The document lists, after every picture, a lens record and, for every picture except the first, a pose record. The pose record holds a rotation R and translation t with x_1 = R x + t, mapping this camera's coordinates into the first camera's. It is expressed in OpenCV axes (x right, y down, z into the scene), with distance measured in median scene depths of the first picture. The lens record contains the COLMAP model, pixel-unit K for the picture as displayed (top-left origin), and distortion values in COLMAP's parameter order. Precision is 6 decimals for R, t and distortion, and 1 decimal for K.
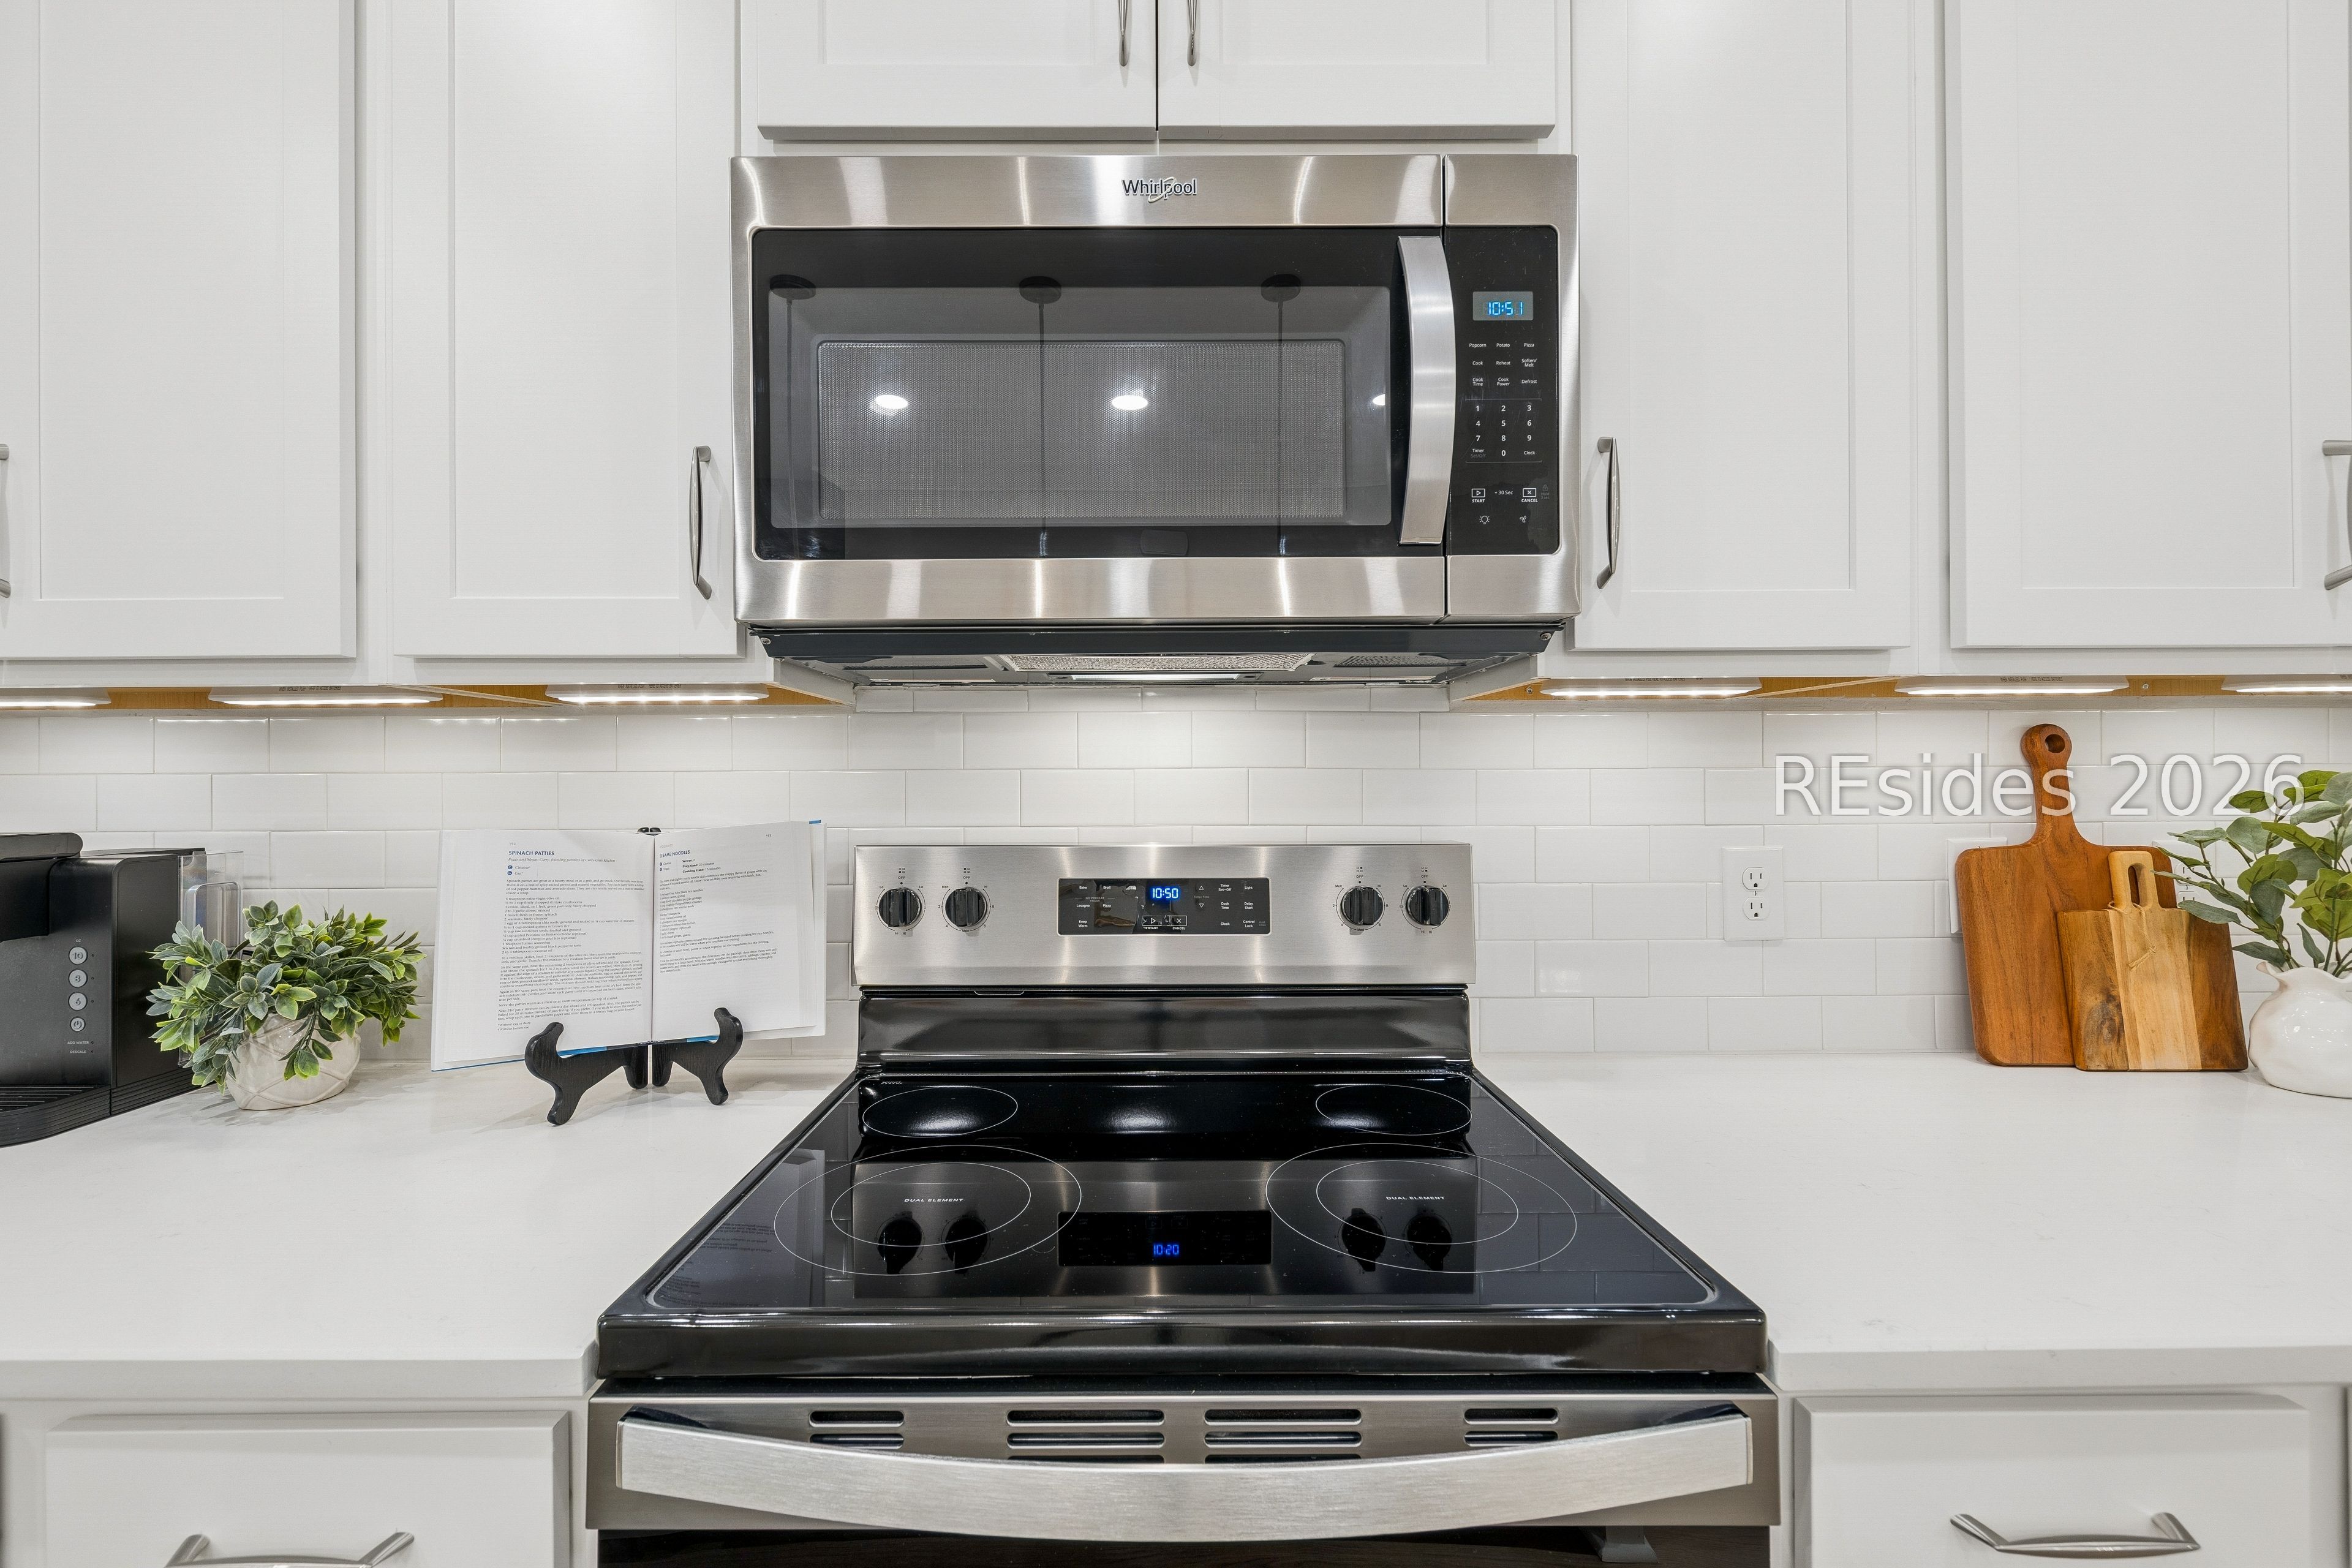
lens RADIAL K [[969.9, 0, 1146.2], [0, 969.9, 771.0], [0, 0, 1]] dist [-0.000921, -0.000559]
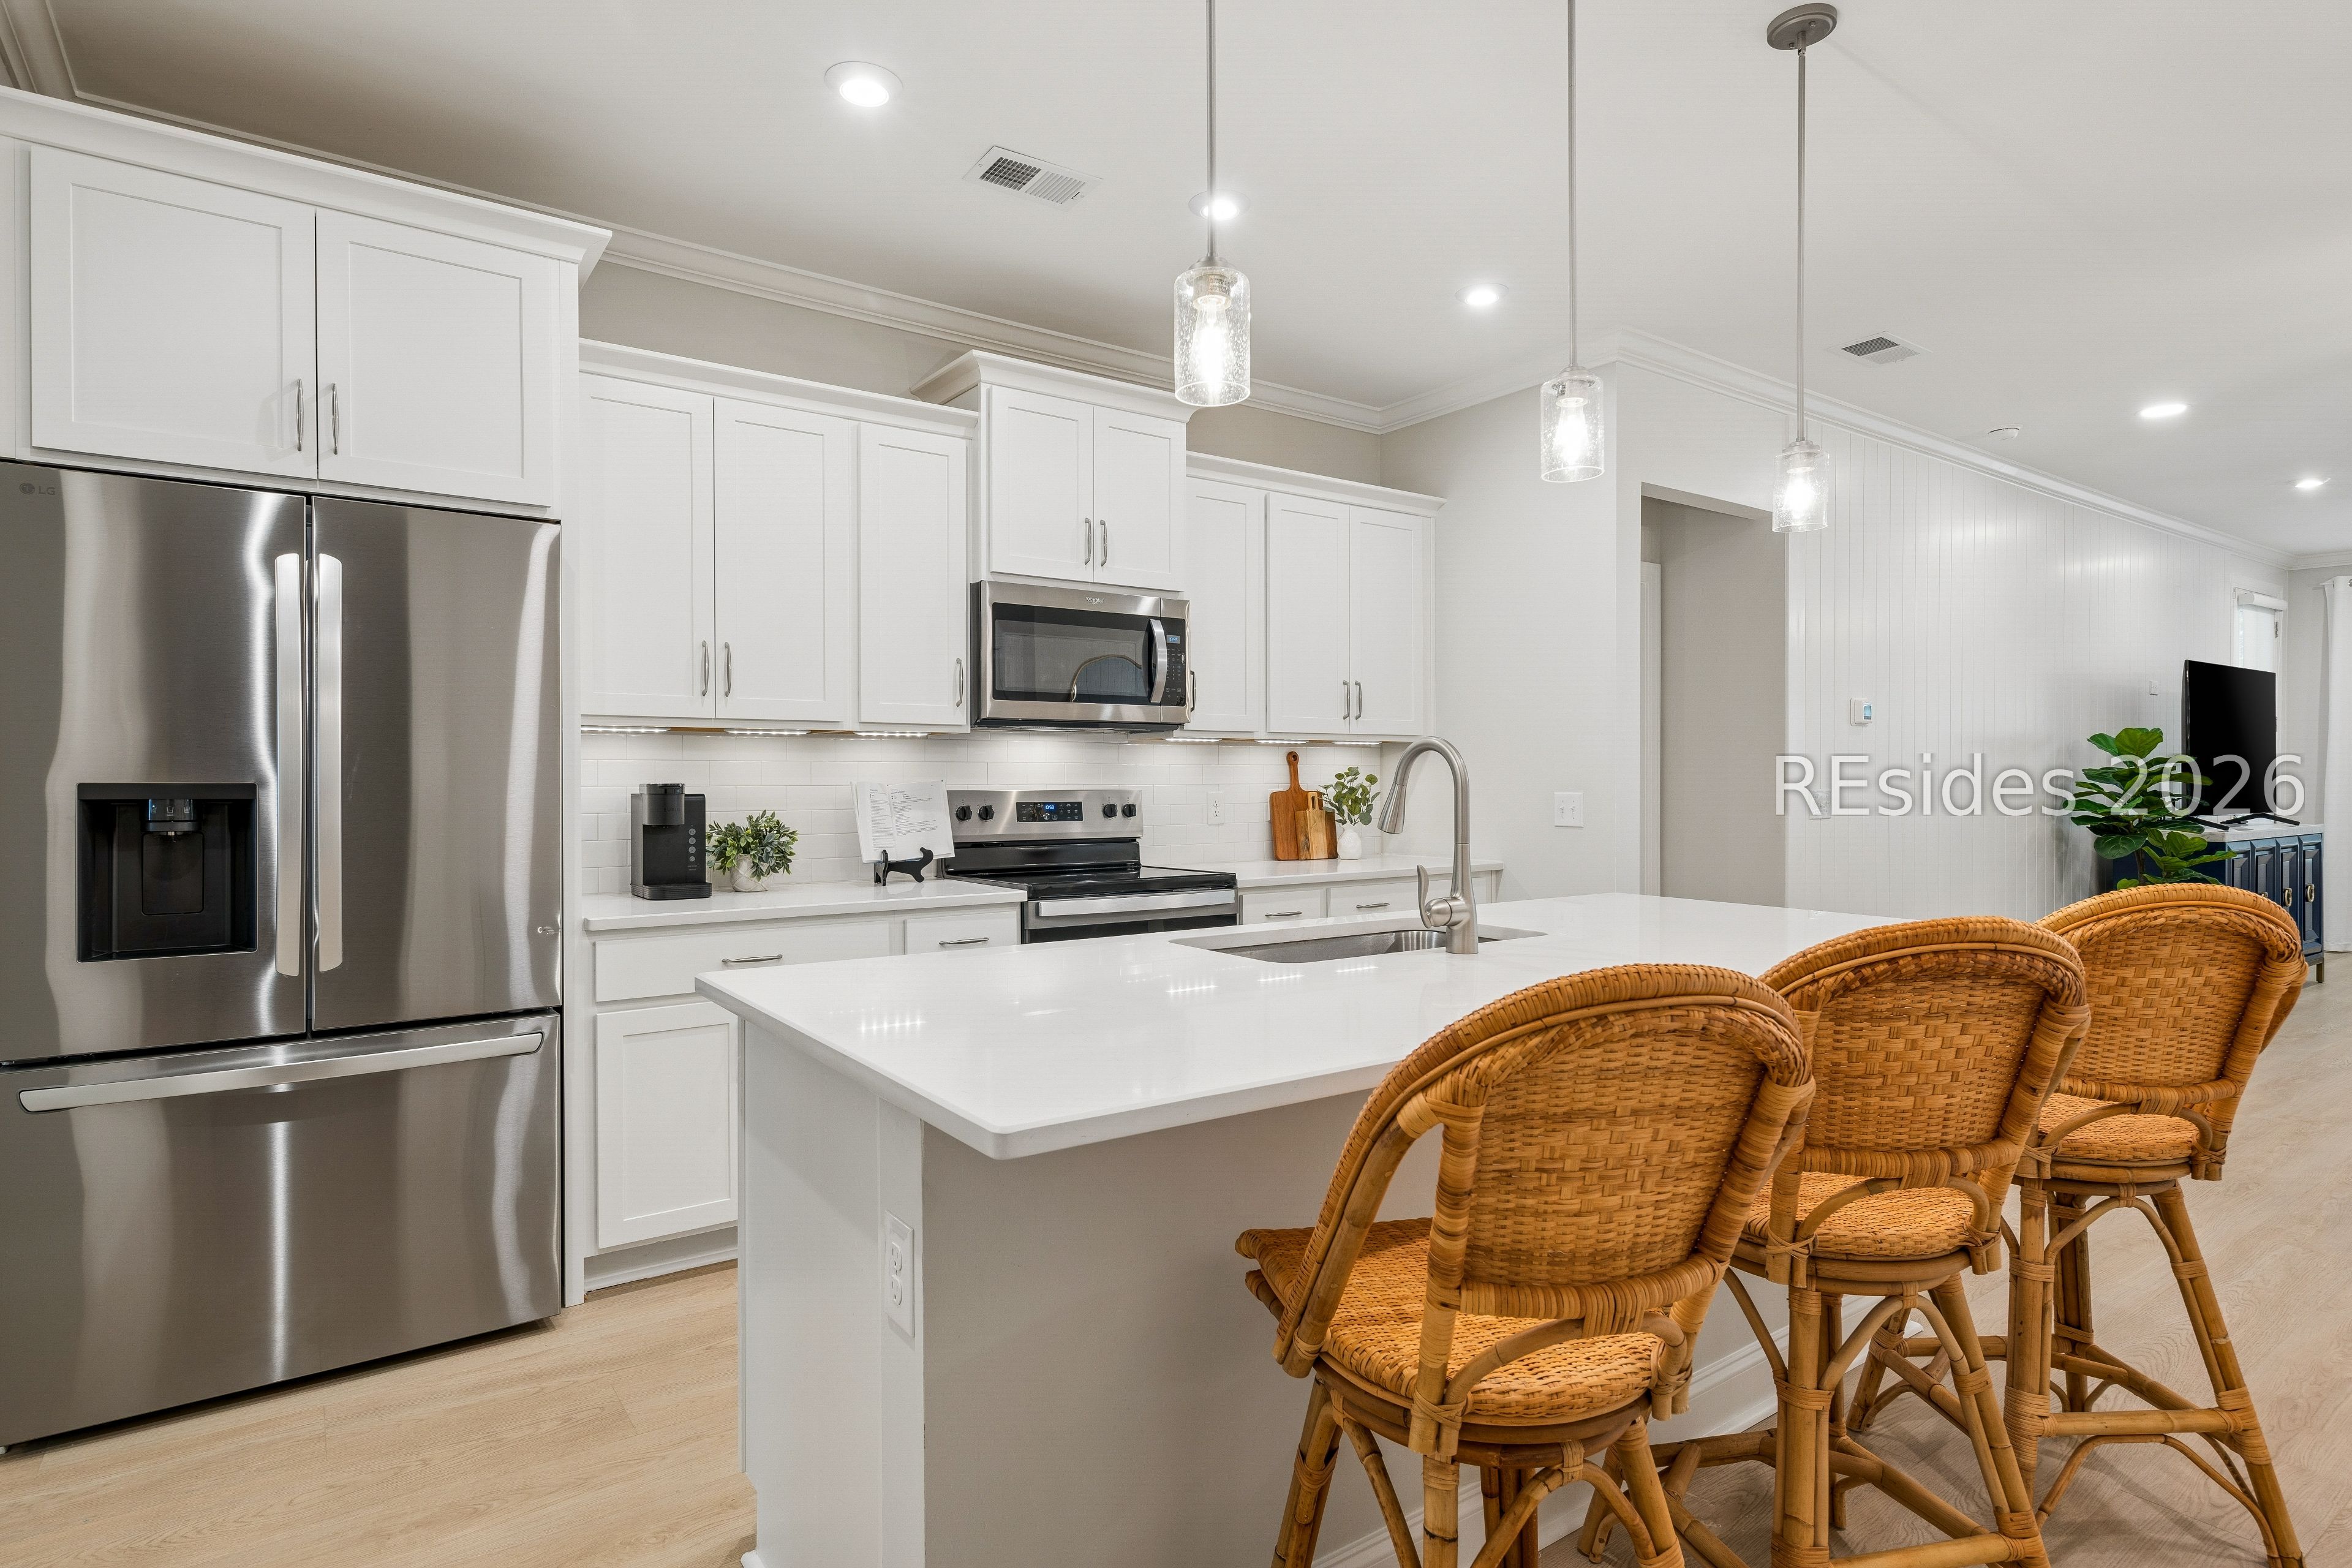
lens RADIAL K [[1228.1, 0, 1176.0], [0, 1228.1, 784.0], [0, 0, 1]] dist [0.003567, 0.000209]
pose [[0.821821, 0.000953, 0.569746, -1.793986], [-0.008708, 0.999903, 0.010889, 0.017861], [-0.569680, -0.013911, 0.821749, -2.238562]]
